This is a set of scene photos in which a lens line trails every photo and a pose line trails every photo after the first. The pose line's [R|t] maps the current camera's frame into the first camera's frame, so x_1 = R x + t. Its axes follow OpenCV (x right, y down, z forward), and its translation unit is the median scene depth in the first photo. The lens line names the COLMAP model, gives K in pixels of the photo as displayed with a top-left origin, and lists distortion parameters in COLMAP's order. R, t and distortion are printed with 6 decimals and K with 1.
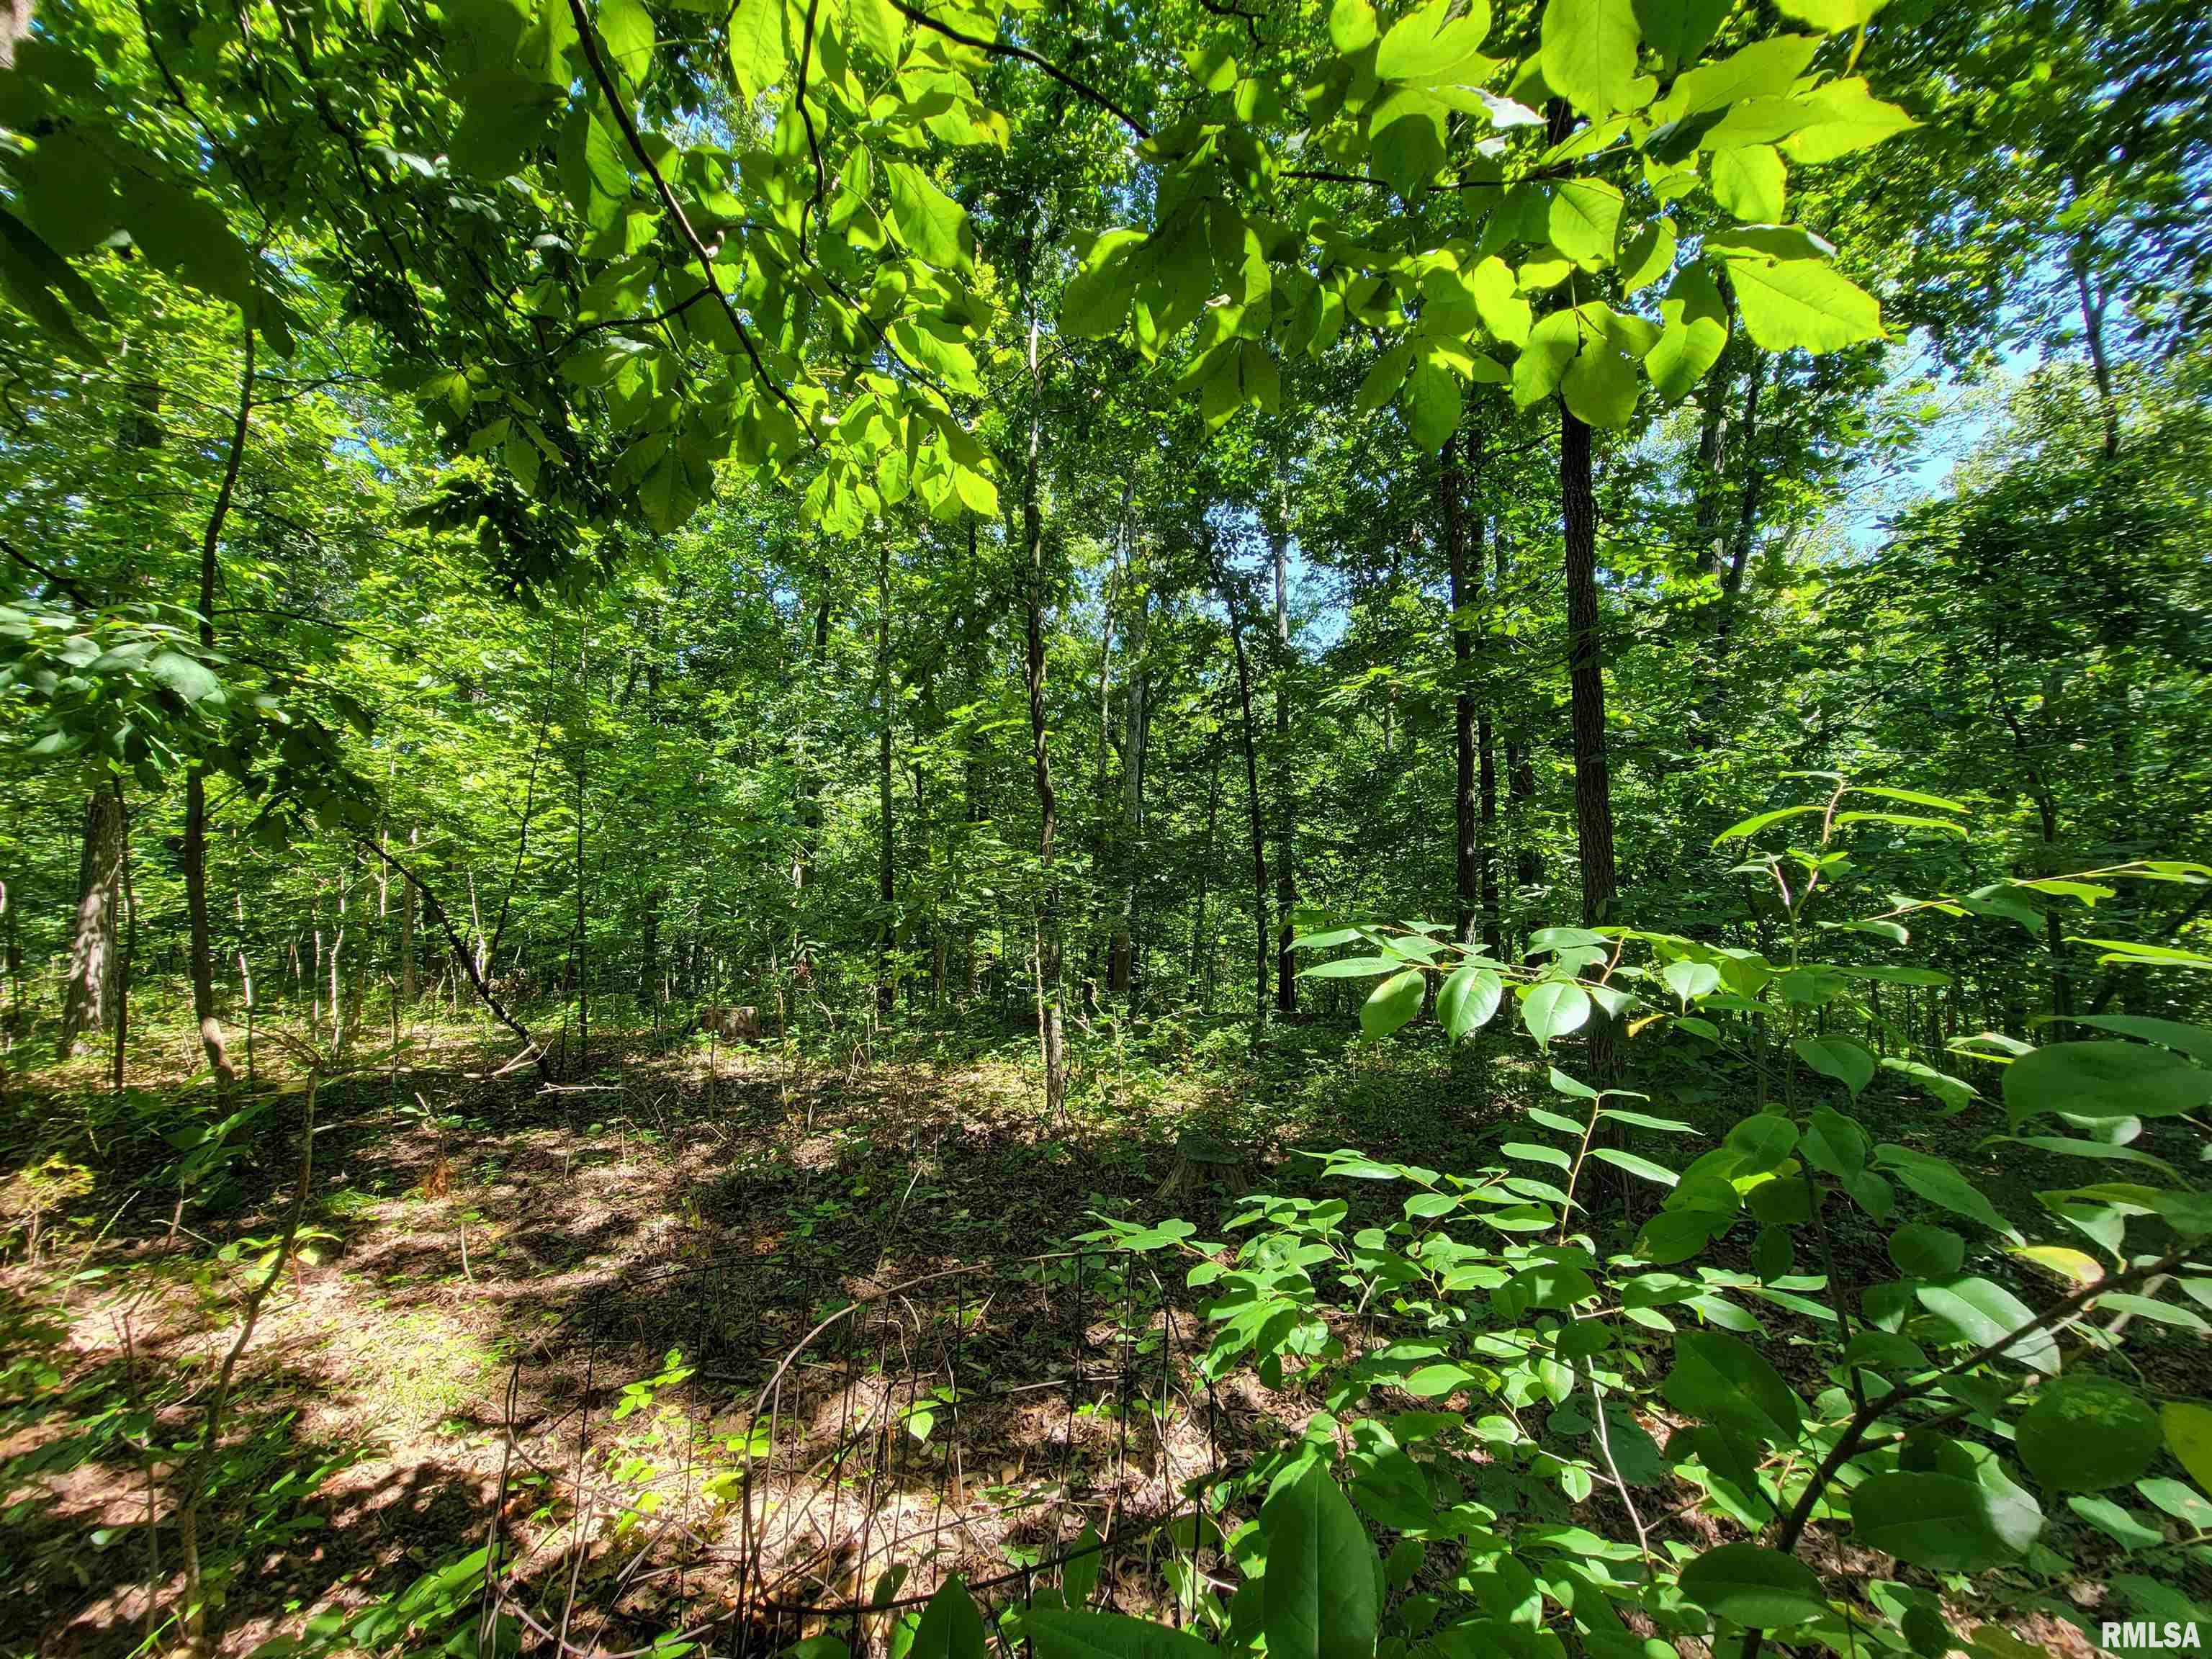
lens RADIAL K [[891.7, 0, 1094.8], [0, 891.7, 828.5], [0, 0, 1]] dist [0.016720, 0.000016]
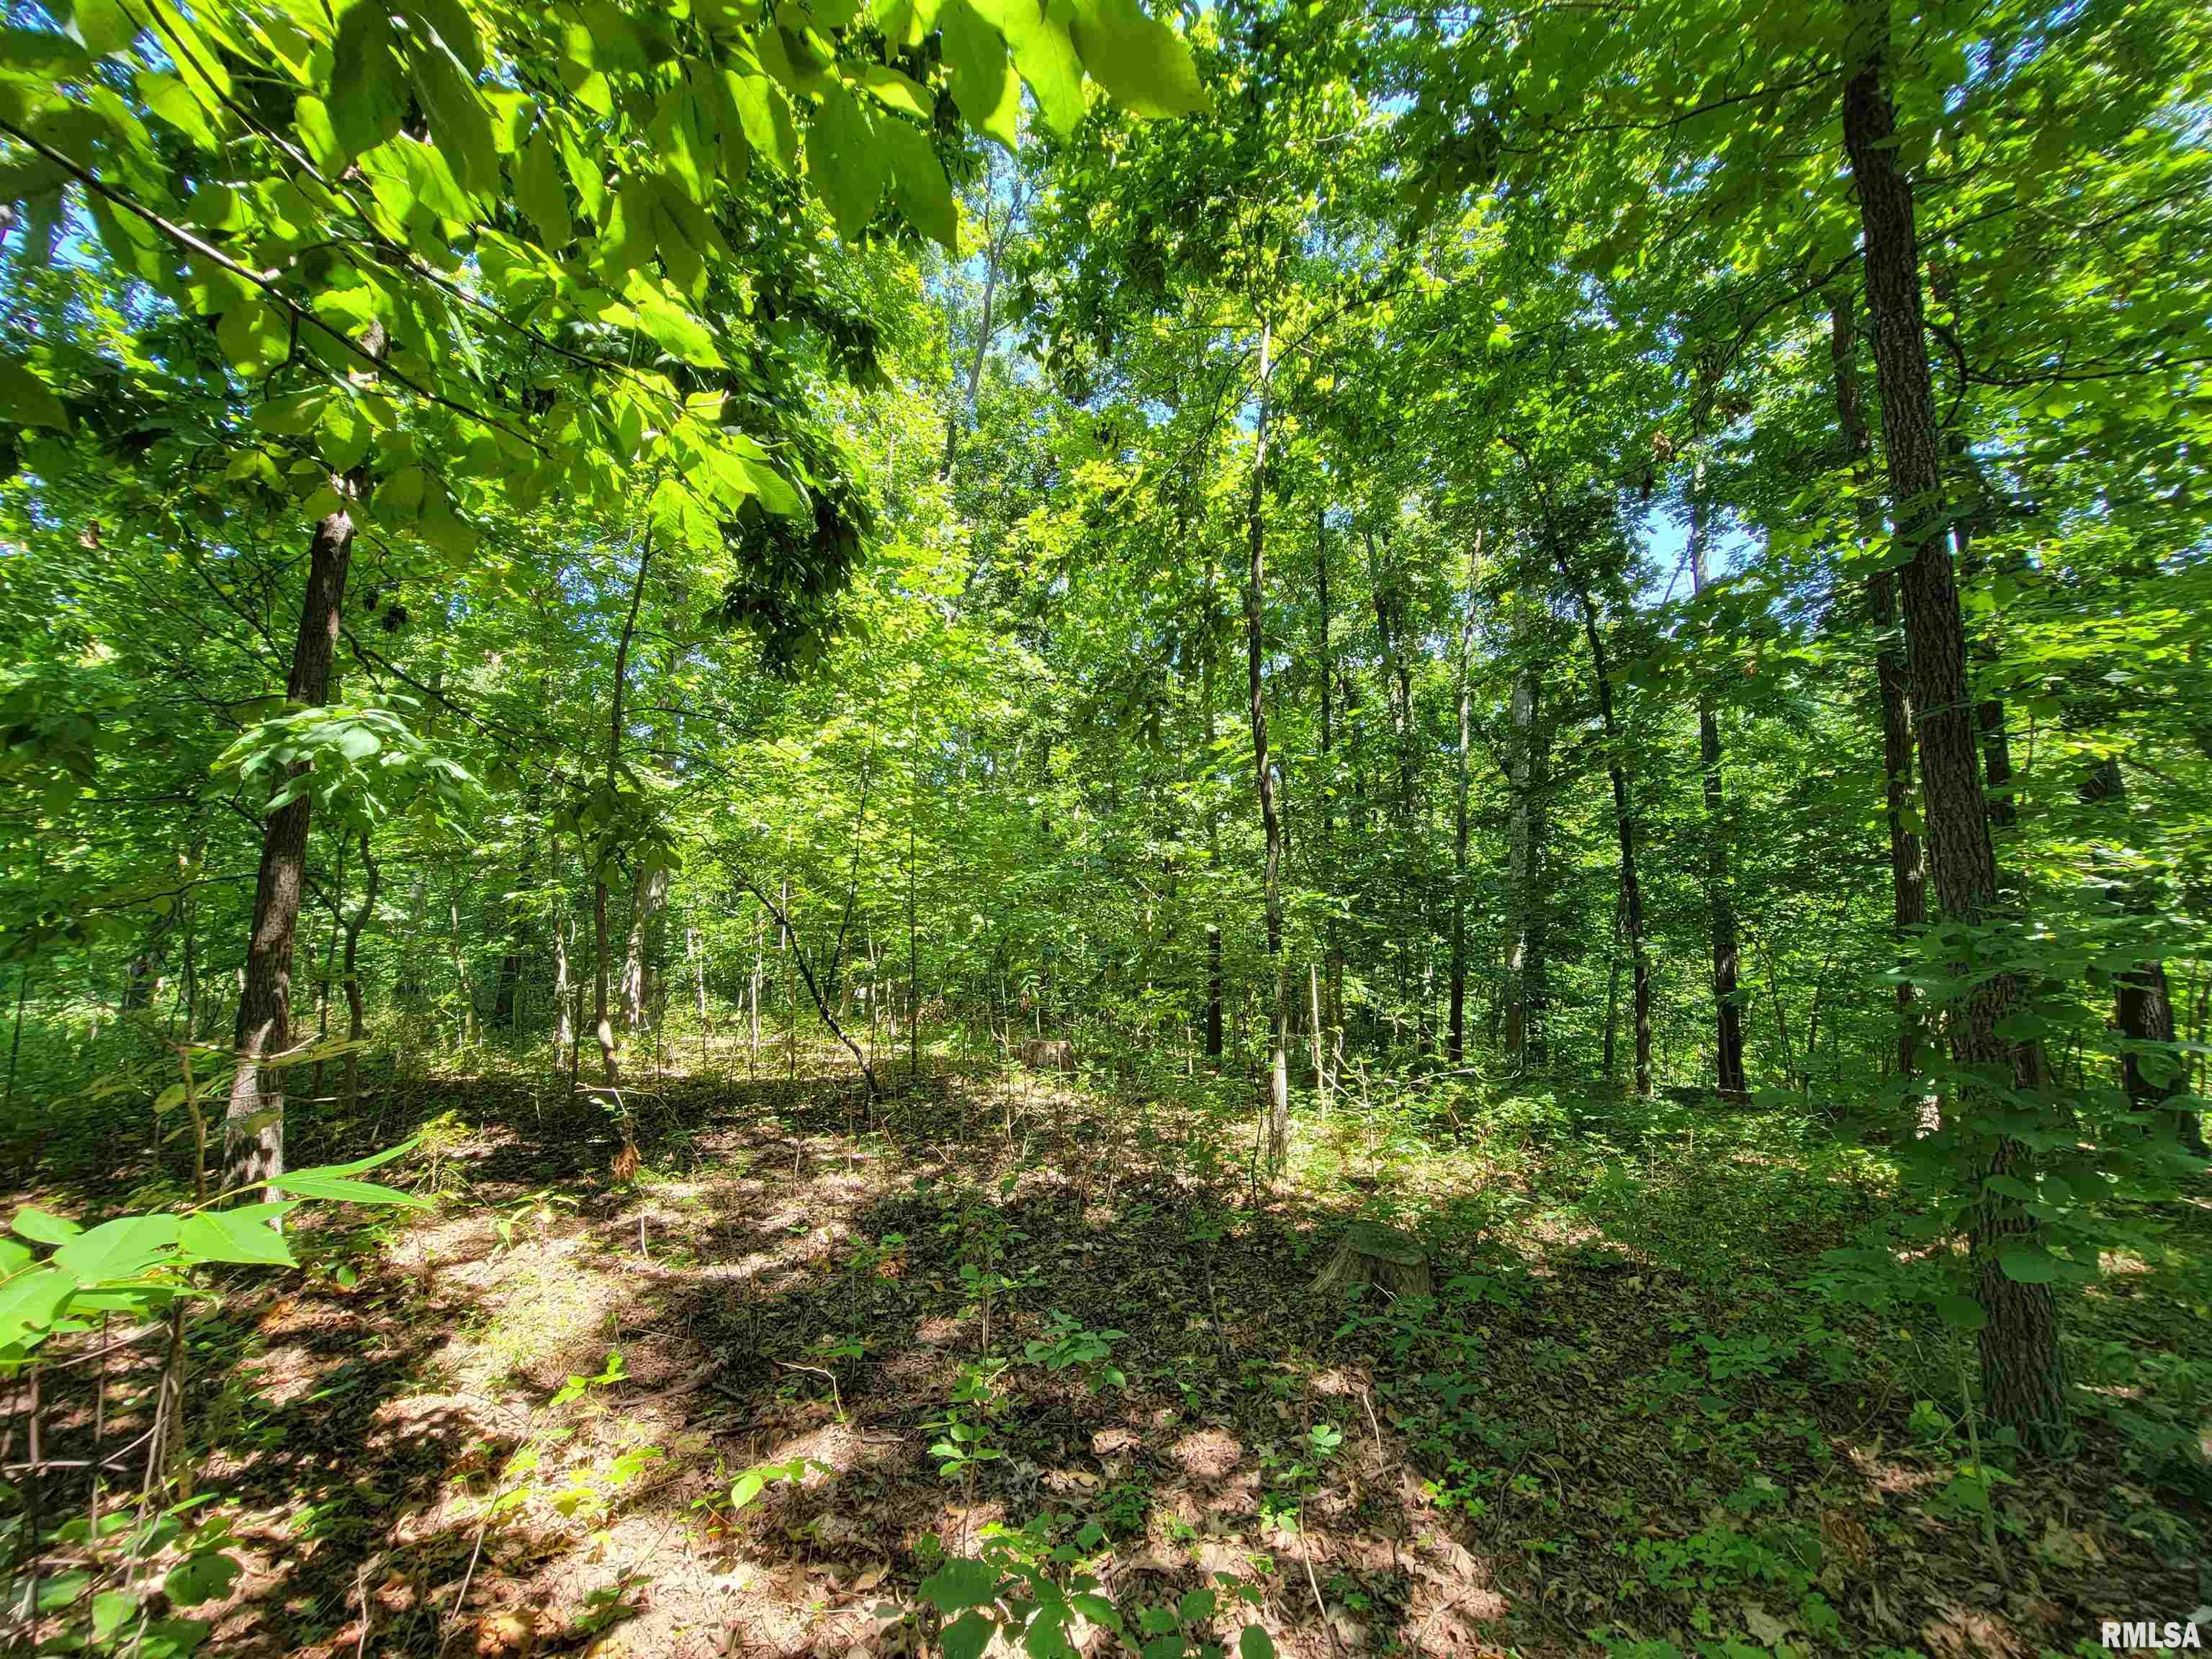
lens RADIAL K [[891.7, 0, 1107.6], [0, 891.7, 833.3], [0, 0, 1]] dist [0.016720, 0.000016]
pose [[0.904443, -0.045326, -0.424179, 0.275619], [0.025127, 0.998273, -0.053095, 0.029544], [0.425853, 0.037363, 0.904021, 0.153276]]
